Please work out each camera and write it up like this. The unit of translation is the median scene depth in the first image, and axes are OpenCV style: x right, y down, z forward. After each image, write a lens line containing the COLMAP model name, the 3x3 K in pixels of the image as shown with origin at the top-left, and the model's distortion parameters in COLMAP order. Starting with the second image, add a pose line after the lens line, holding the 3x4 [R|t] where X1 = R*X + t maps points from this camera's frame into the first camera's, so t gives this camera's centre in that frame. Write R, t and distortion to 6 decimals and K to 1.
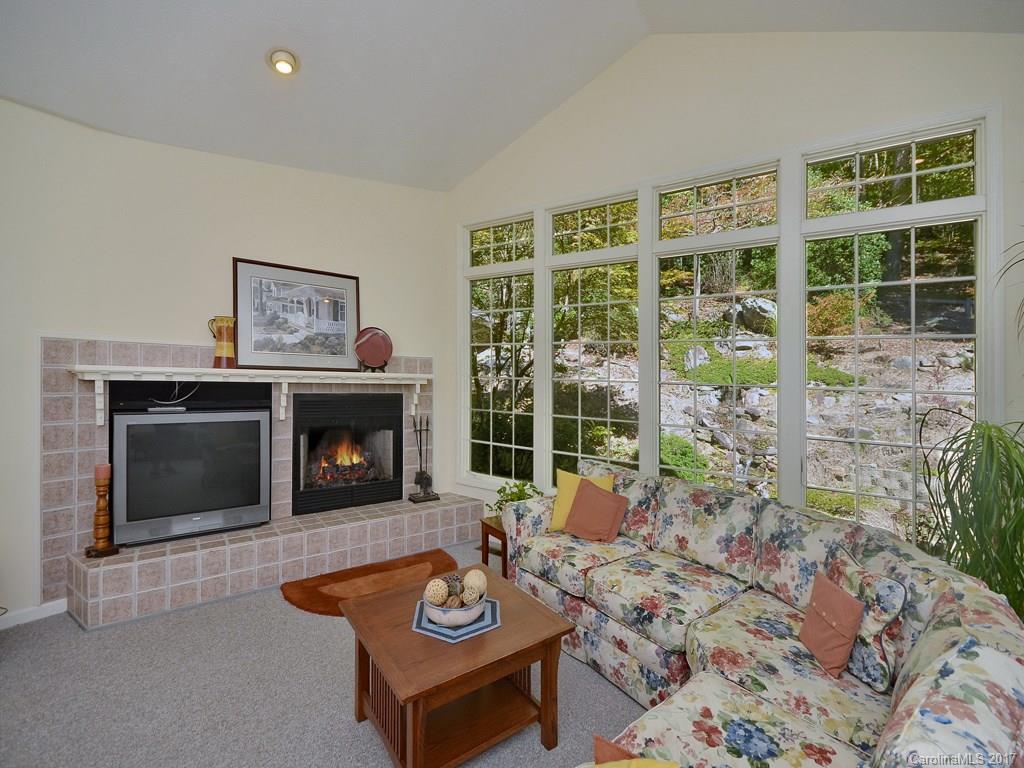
lens RADIAL K [[446.9, 0, 512.2], [0, 446.9, 370.1], [0, 0, 1]] dist [0.000700, 0.000218]
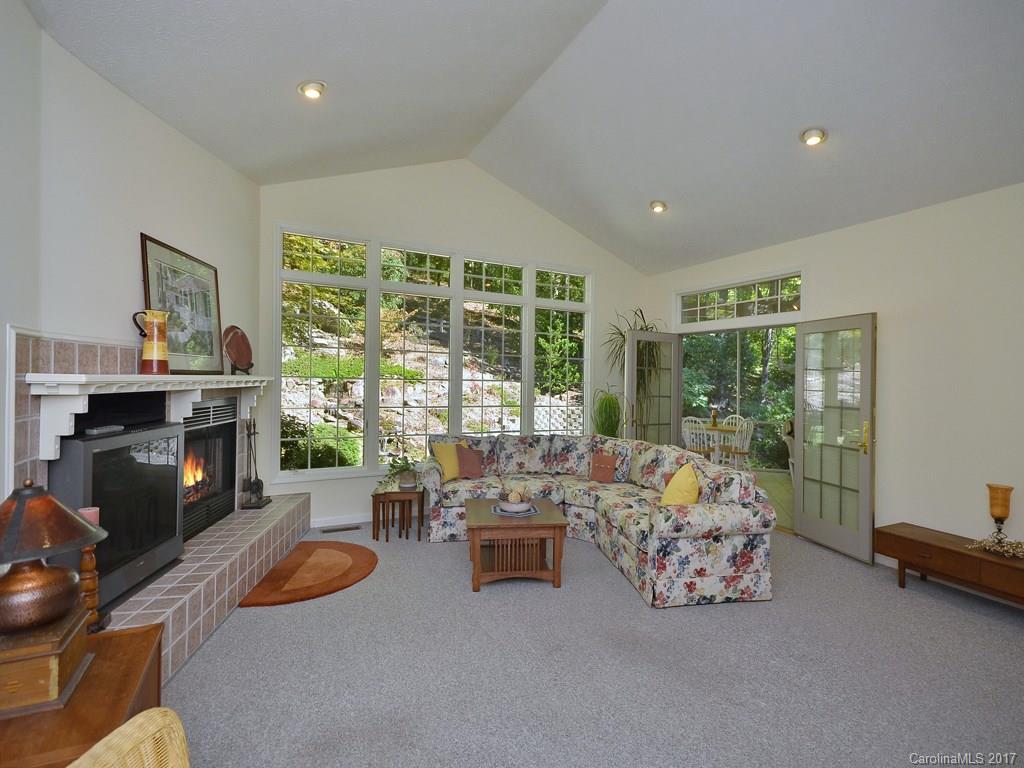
lens RADIAL K [[465.8, 0, 514.2], [0, 465.8, 362.5], [0, 0, 1]] dist [-0.001168, -0.000177]
pose [[0.508549, 0.012588, 0.860941, -0.992614], [-0.013800, 0.999884, -0.006468, -0.027440], [-0.860923, -0.008592, 0.508664, 0.015278]]
